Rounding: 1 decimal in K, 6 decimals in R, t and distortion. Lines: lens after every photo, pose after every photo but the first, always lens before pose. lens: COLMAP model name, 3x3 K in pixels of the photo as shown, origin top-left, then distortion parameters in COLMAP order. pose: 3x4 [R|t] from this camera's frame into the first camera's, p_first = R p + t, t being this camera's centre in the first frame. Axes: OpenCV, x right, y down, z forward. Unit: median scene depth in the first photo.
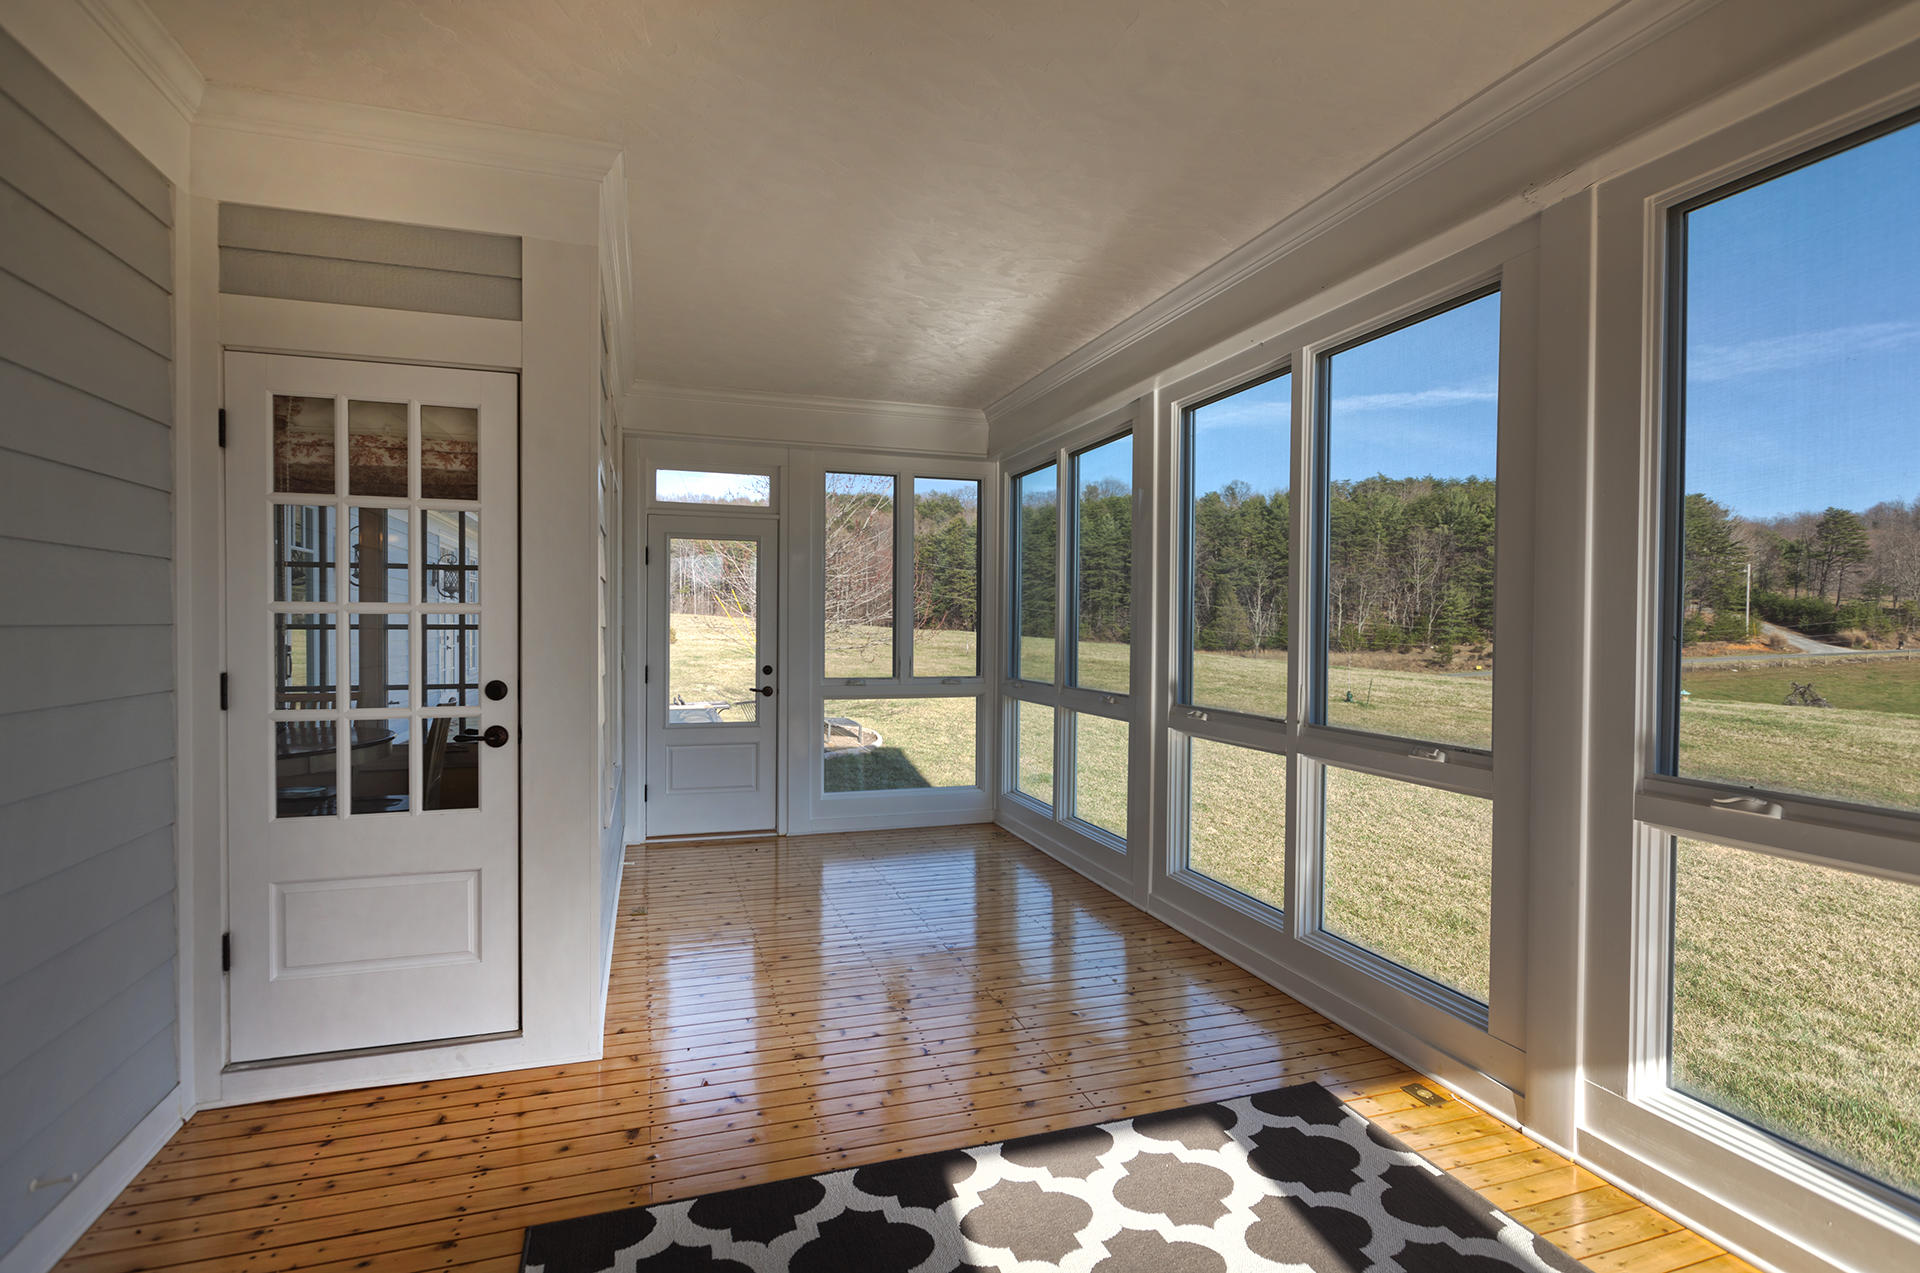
lens RADIAL K [[920.2, 0, 954.6], [0, 920.2, 640.2], [0, 0, 1]] dist [-0.001920, -0.001960]
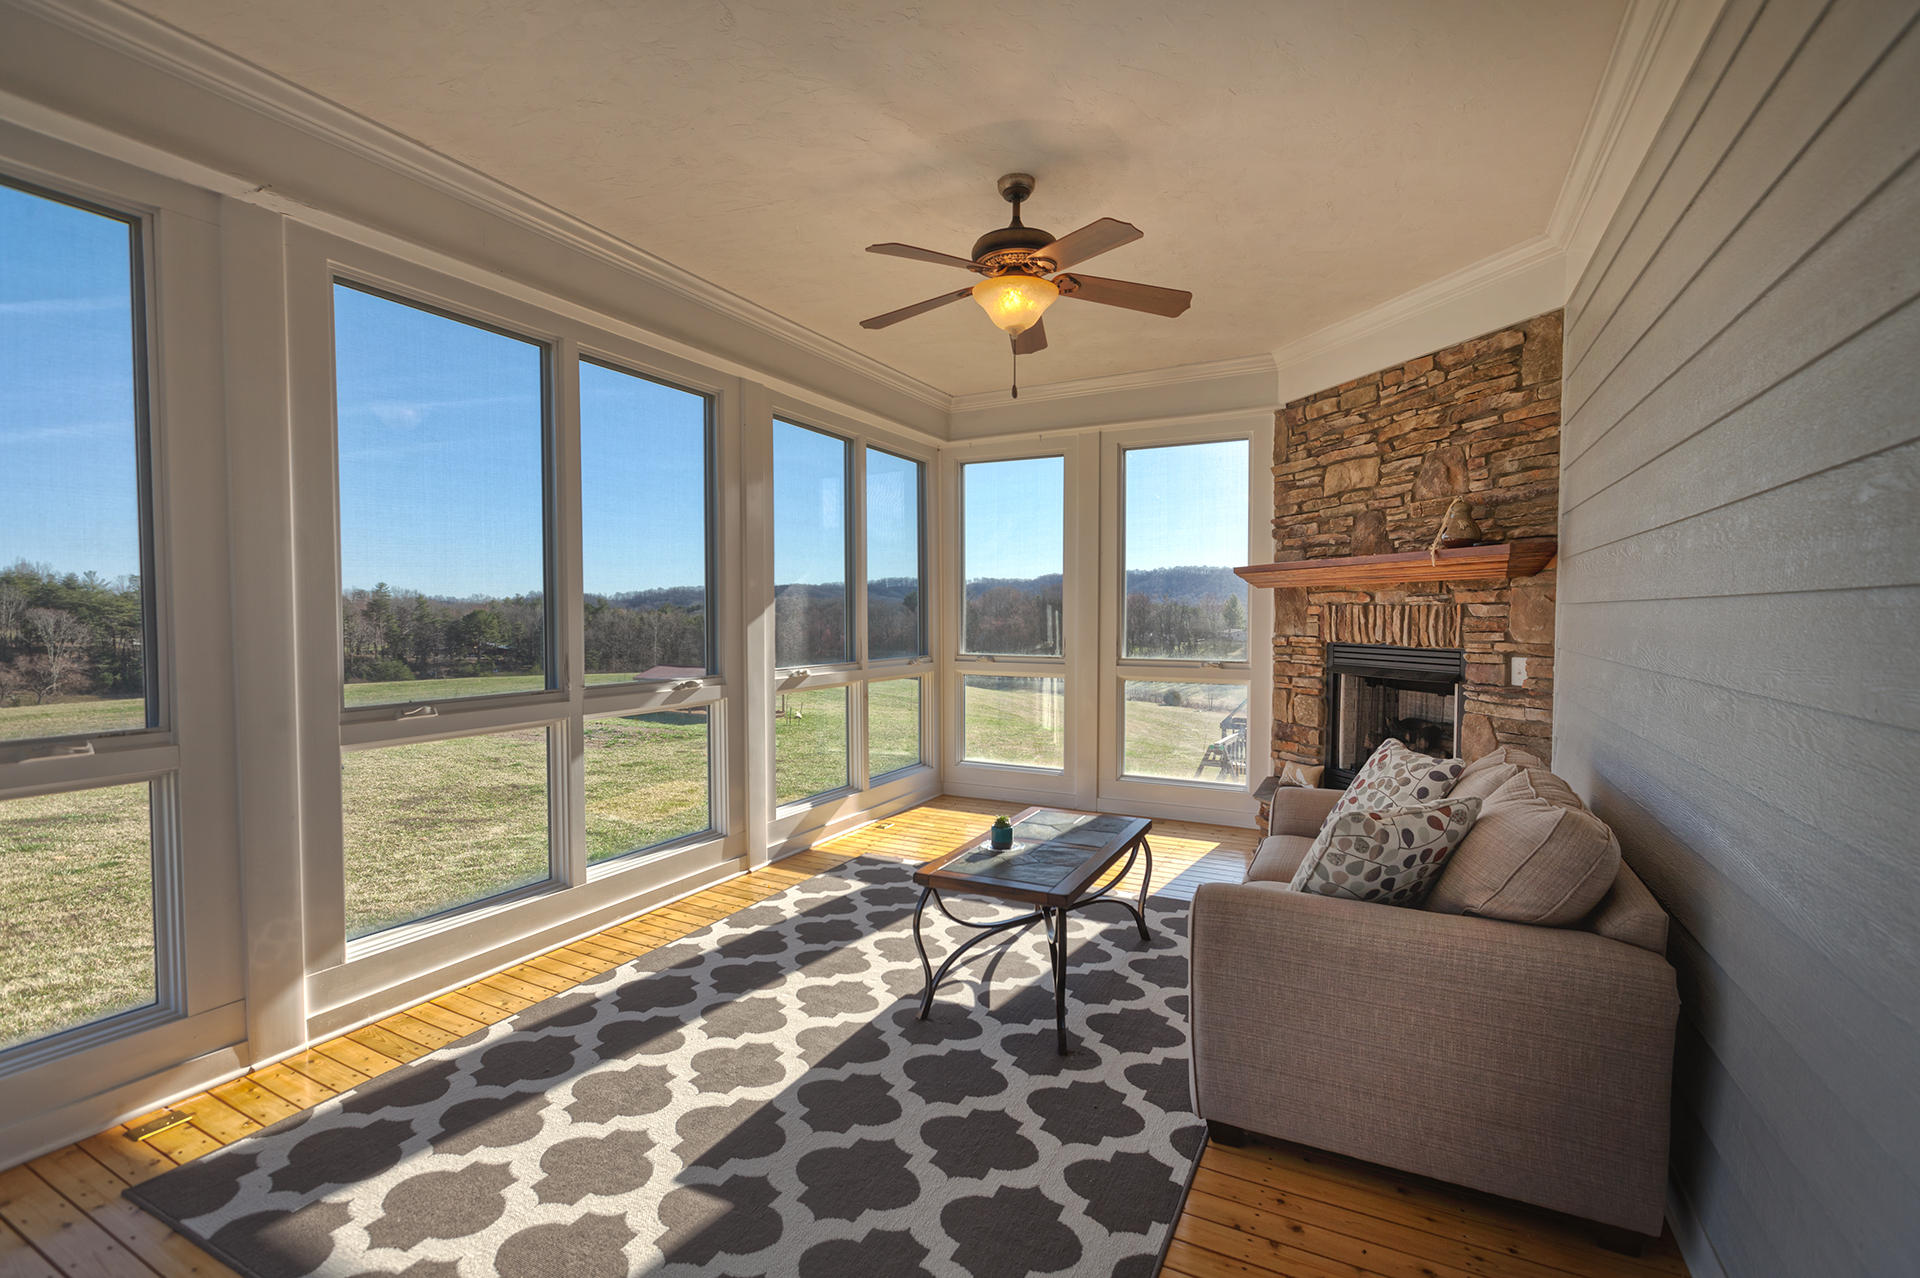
lens RADIAL K [[883.0, 0, 959.2], [0, 883.0, 639.6], [0, 0, 1]] dist [0.002215, -0.001829]
pose [[-0.704395, -0.028216, 0.709247, -0.713682], [0.005247, 0.998975, 0.044953, -0.004993], [-0.709789, 0.035386, -0.703525, 1.198211]]
